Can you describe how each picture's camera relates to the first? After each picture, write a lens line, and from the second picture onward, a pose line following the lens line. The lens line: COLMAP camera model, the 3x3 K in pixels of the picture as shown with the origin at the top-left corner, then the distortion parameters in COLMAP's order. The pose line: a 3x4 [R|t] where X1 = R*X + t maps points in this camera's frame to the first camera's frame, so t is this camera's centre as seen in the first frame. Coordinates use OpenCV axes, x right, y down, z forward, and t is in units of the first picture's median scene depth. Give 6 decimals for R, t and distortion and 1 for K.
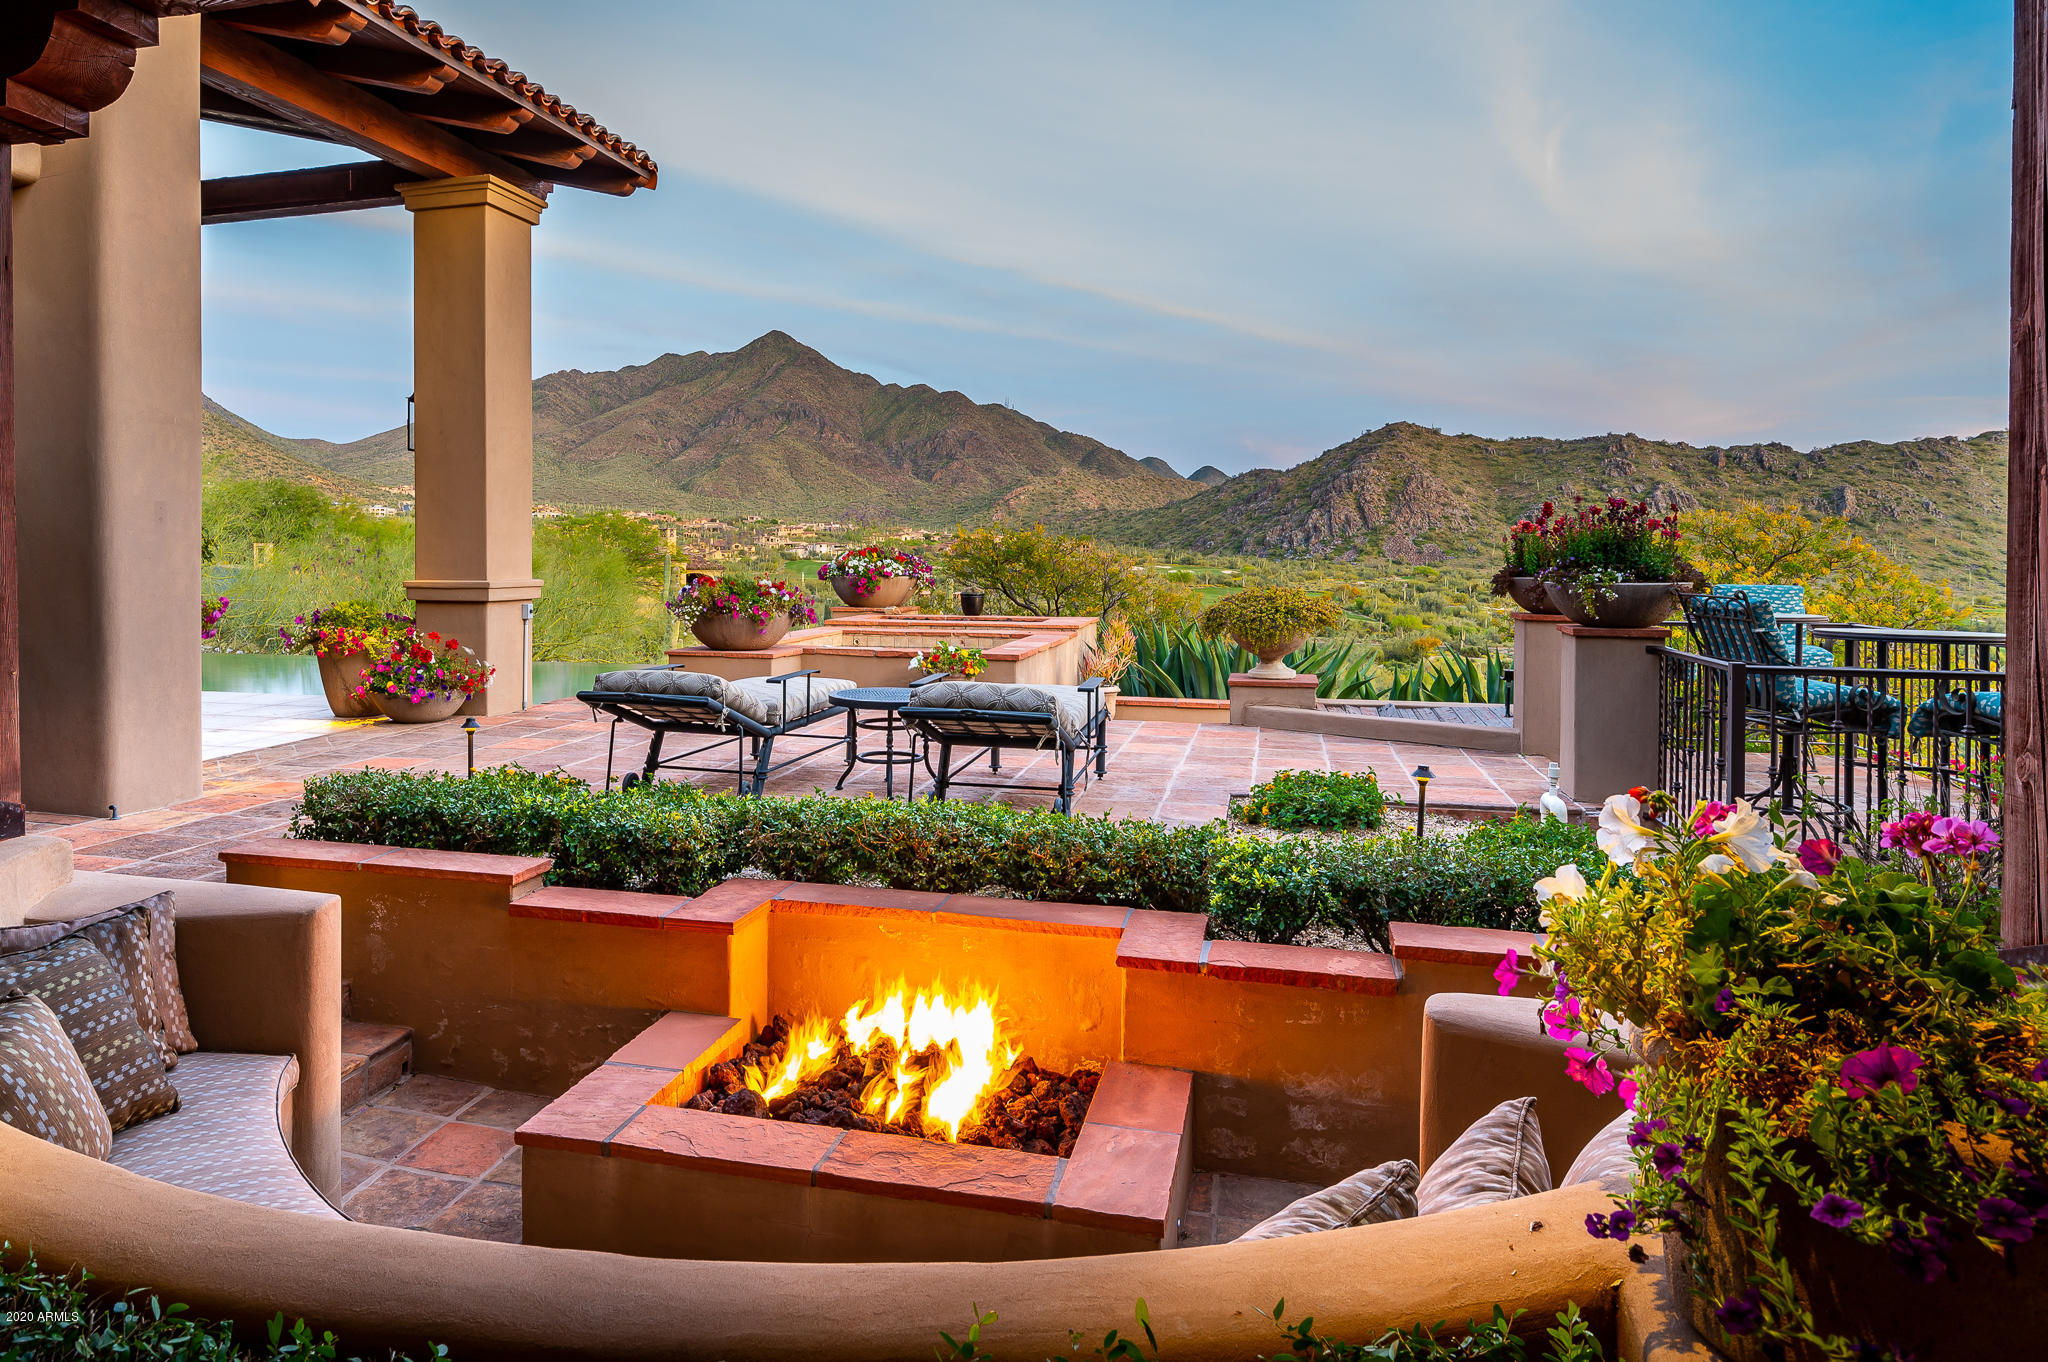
lens RADIAL K [[1258.1, 0, 1001.5], [0, 1258.1, 575.6], [0, 0, 1]] dist [-0.002355, 0.002175]
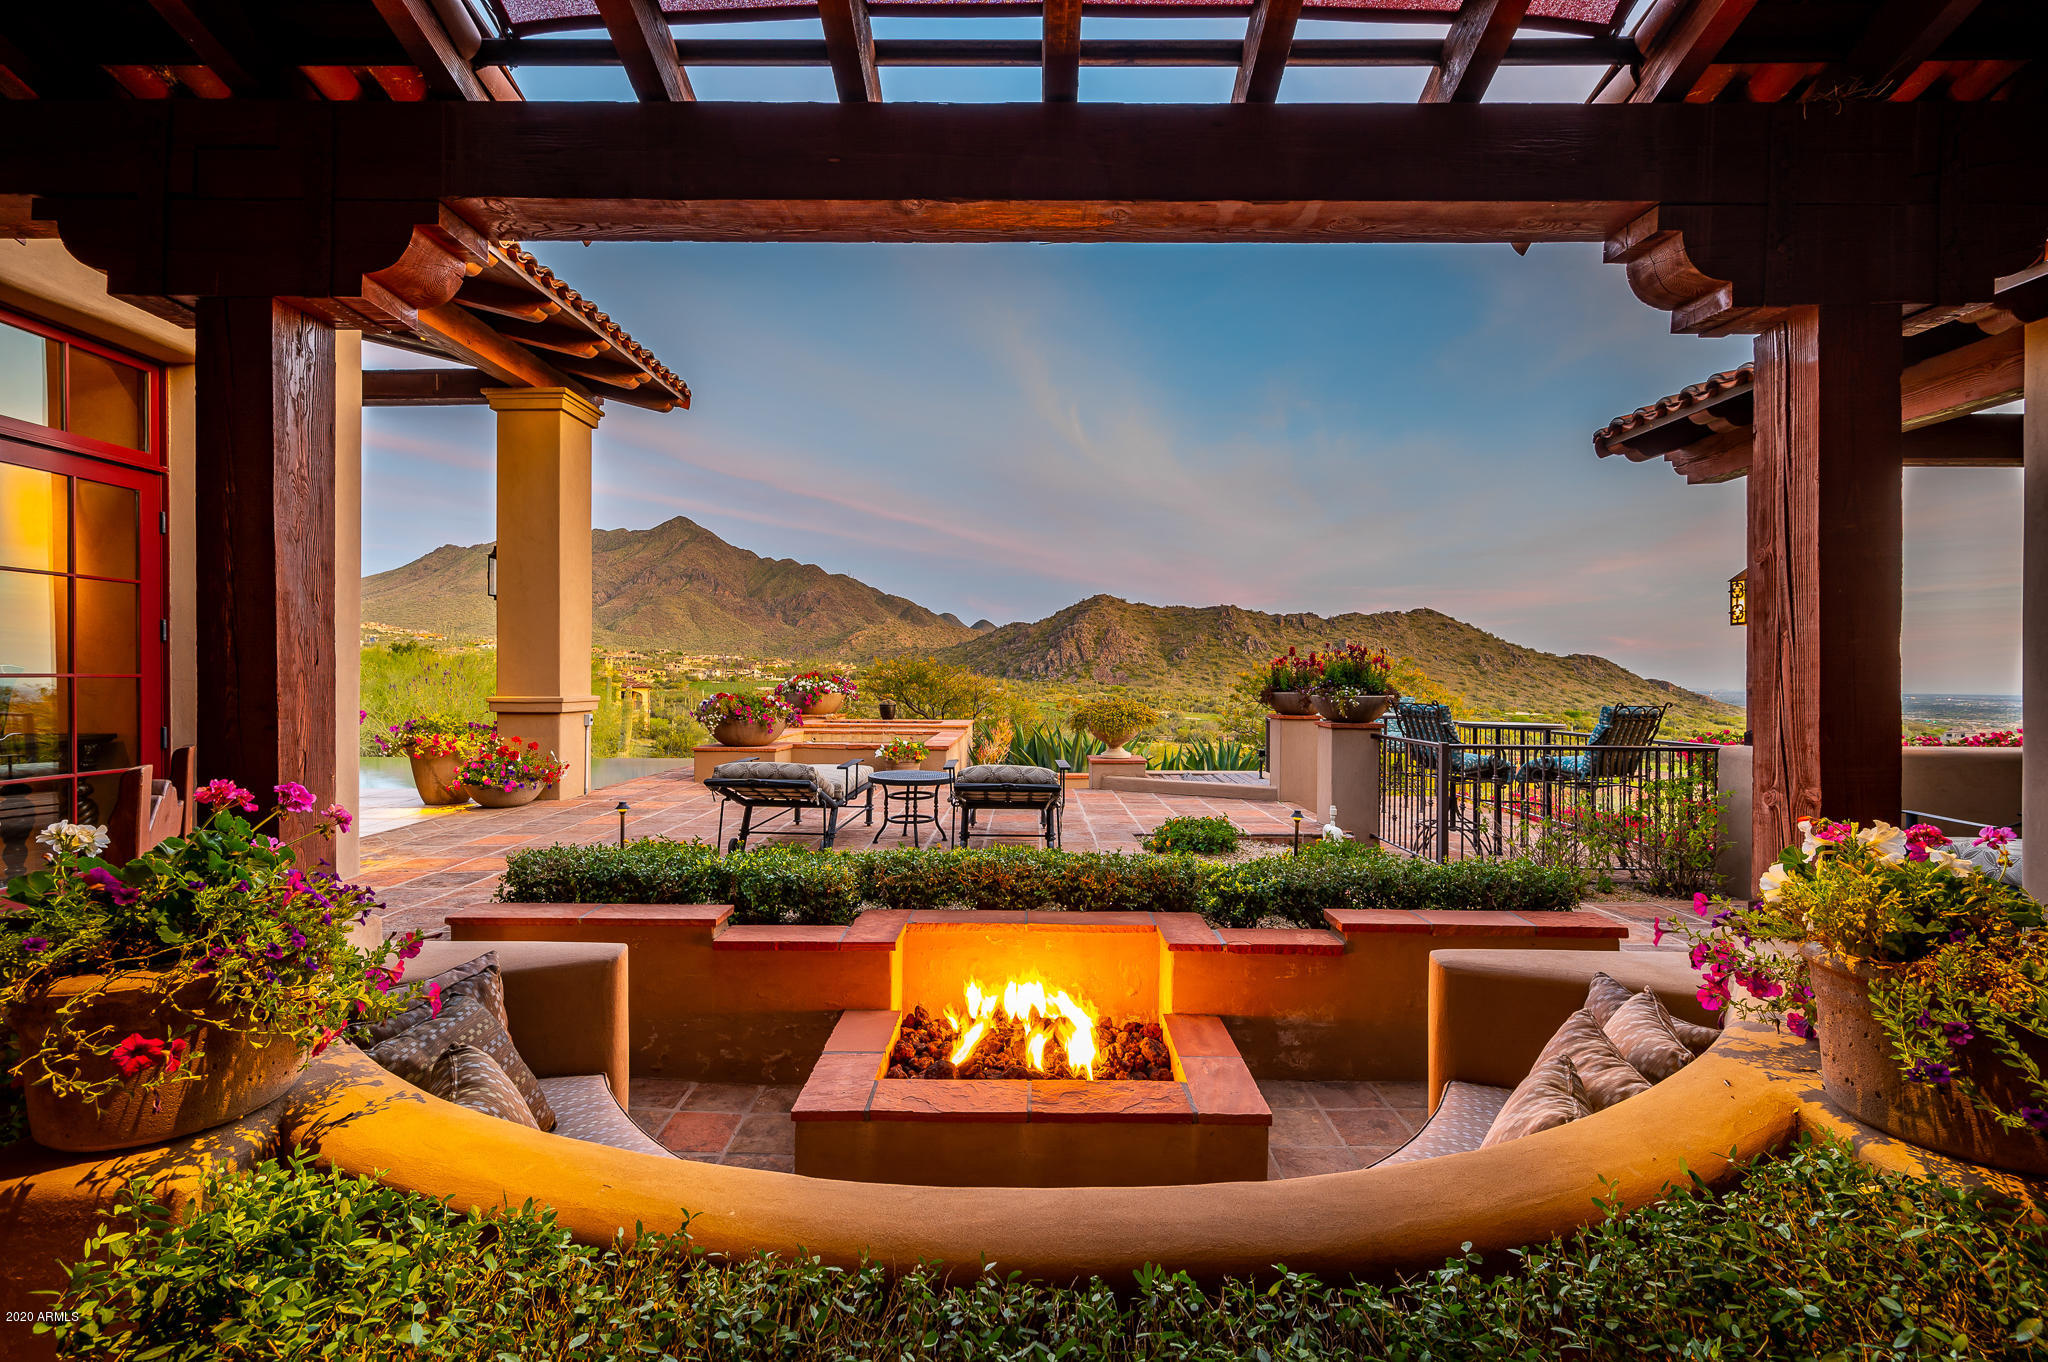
lens RADIAL K [[837.2, 0, 1003.1], [0, 837.2, 683.0], [0, 0, 1]] dist [0.002806, -0.000134]
pose [[0.967086, 0.000924, 0.254449, -0.248669], [0.001681, 0.999948, -0.010018, -0.000798], [-0.254445, 0.010116, 0.967034, 0.052042]]
